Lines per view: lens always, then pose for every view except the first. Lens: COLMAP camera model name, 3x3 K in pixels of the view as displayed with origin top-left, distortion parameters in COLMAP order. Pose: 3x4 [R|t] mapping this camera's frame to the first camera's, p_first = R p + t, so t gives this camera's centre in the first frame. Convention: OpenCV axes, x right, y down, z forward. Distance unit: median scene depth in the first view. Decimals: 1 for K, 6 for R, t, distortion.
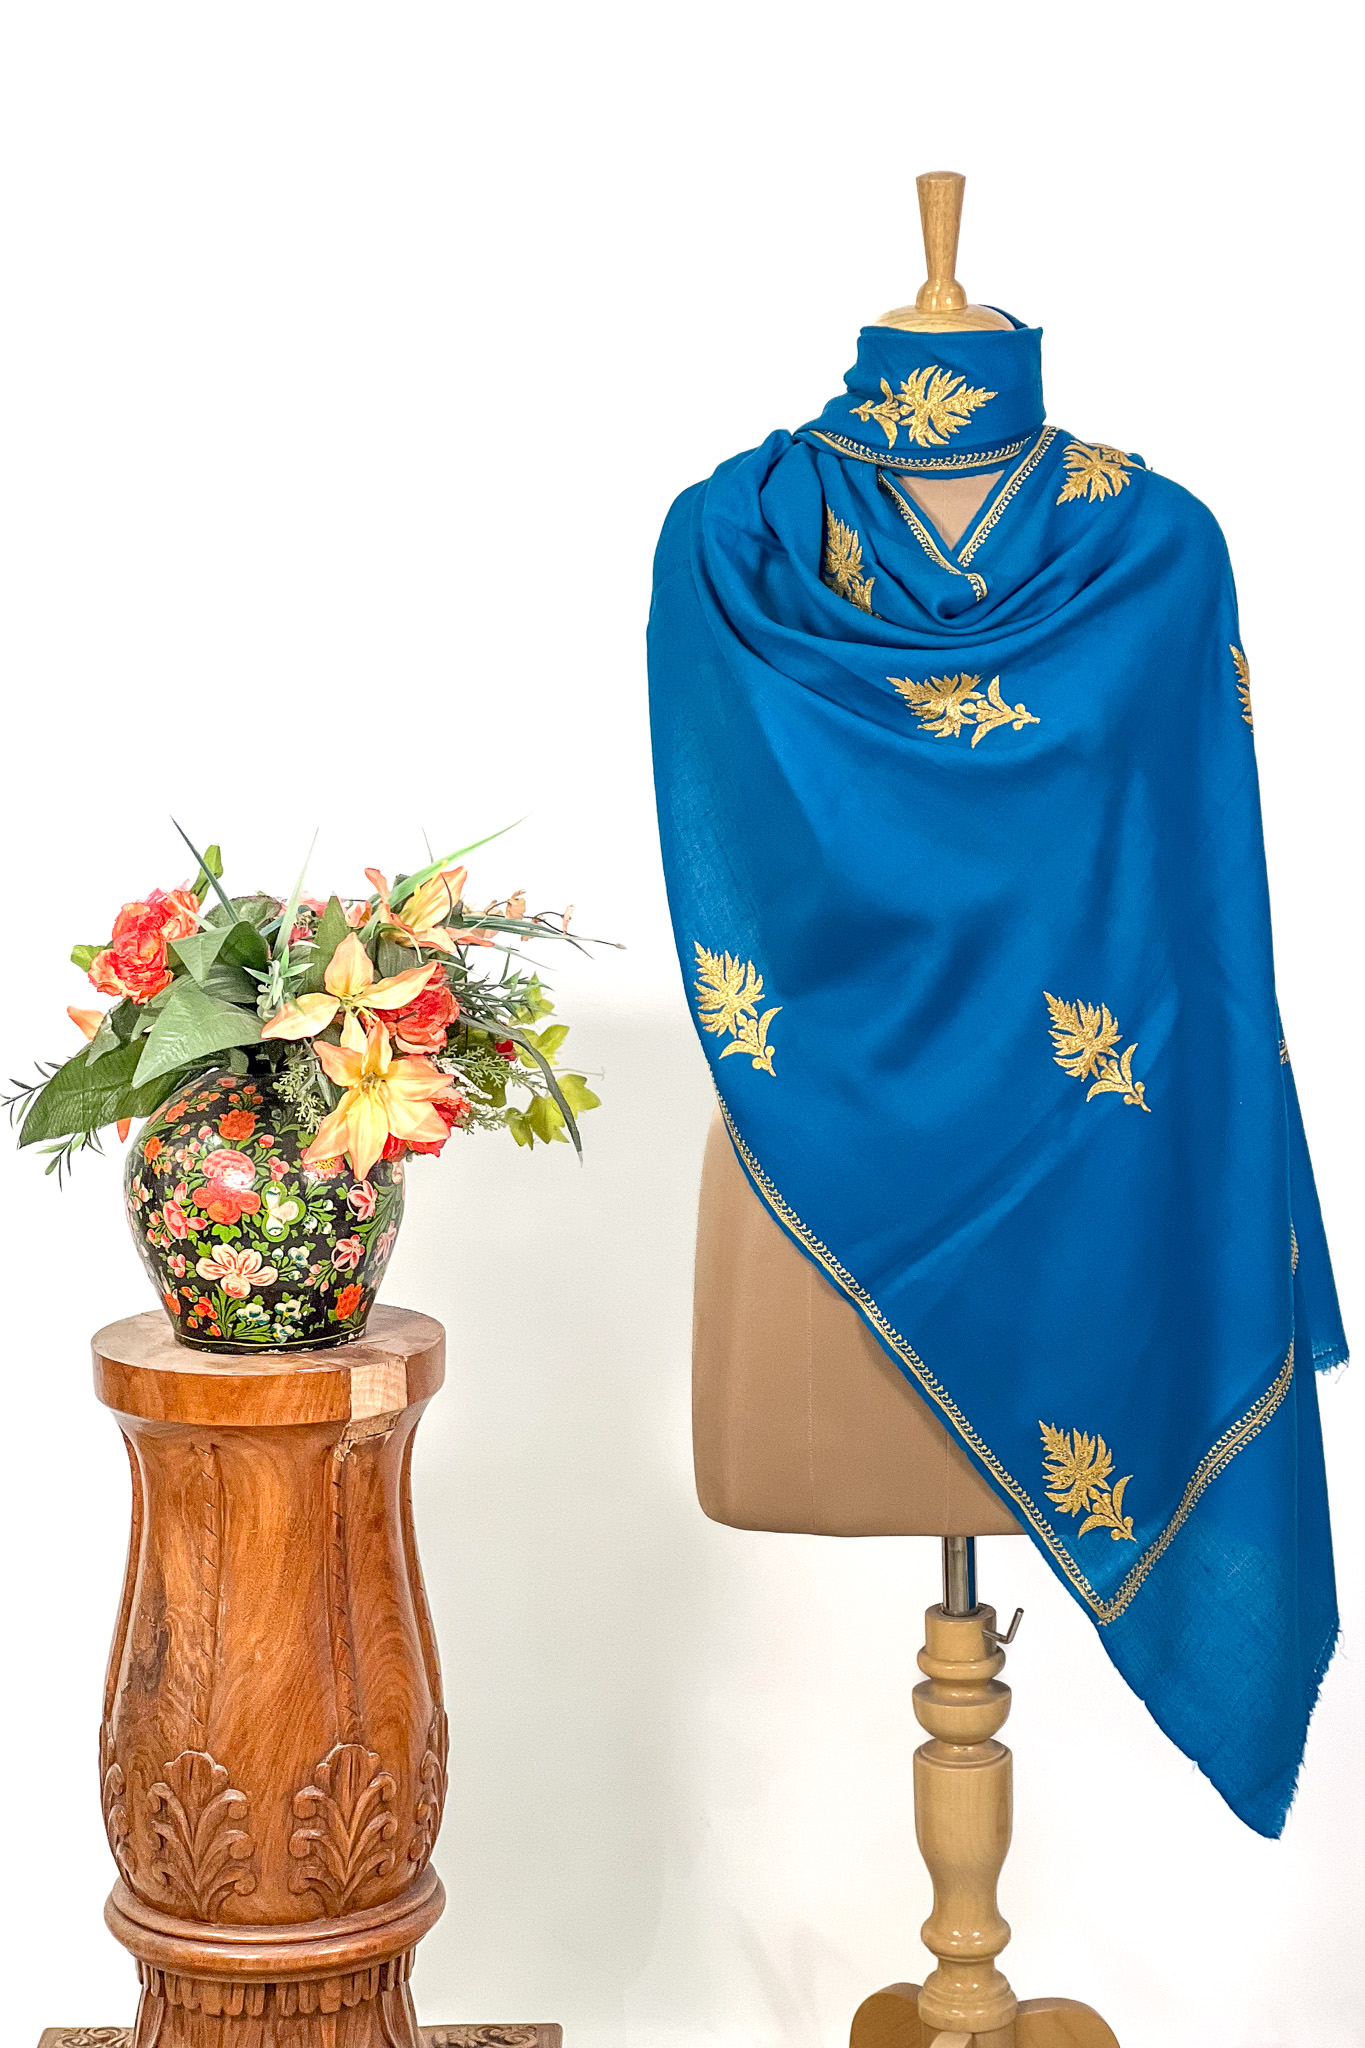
lens RADIAL K [[4665.0, 0, 826.0], [0, 4665.0, 1016.6], [0, 0, 1]] dist [-0.035835, 7.294160]
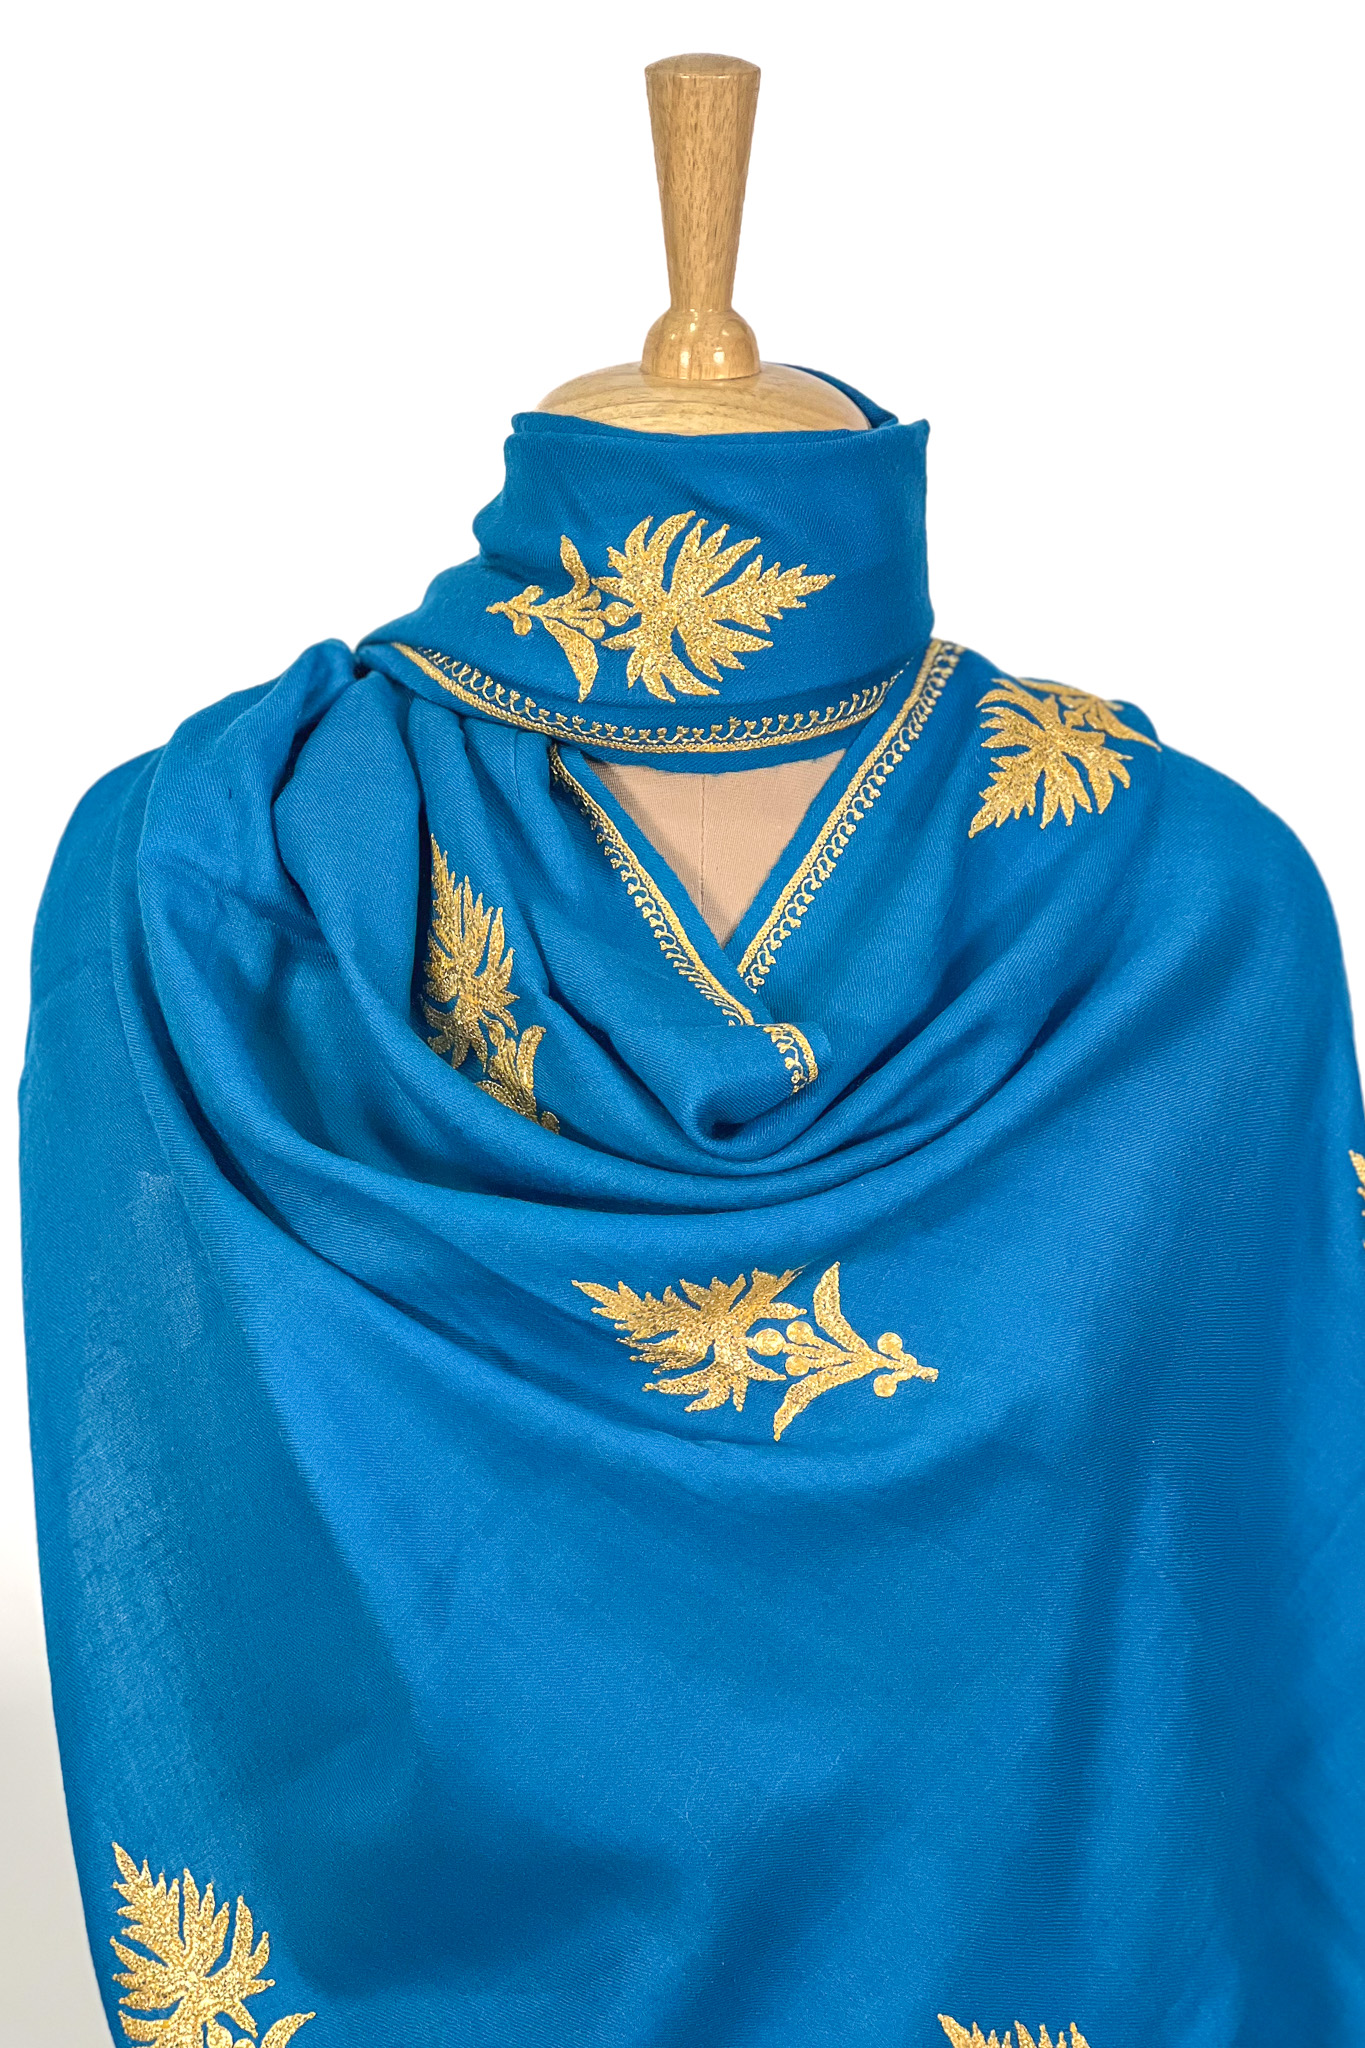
lens RADIAL K [[4357.4, 0, 682.5], [0, 4357.4, 1024.0], [0, 0, 1]] dist [-0.185924, 5.537066]
pose [[0.998443, 0.007526, 0.055274, 0.001270], [-0.009406, 0.999383, 0.033838, -0.106032], [-0.054985, -0.034305, 0.997898, 0.604312]]
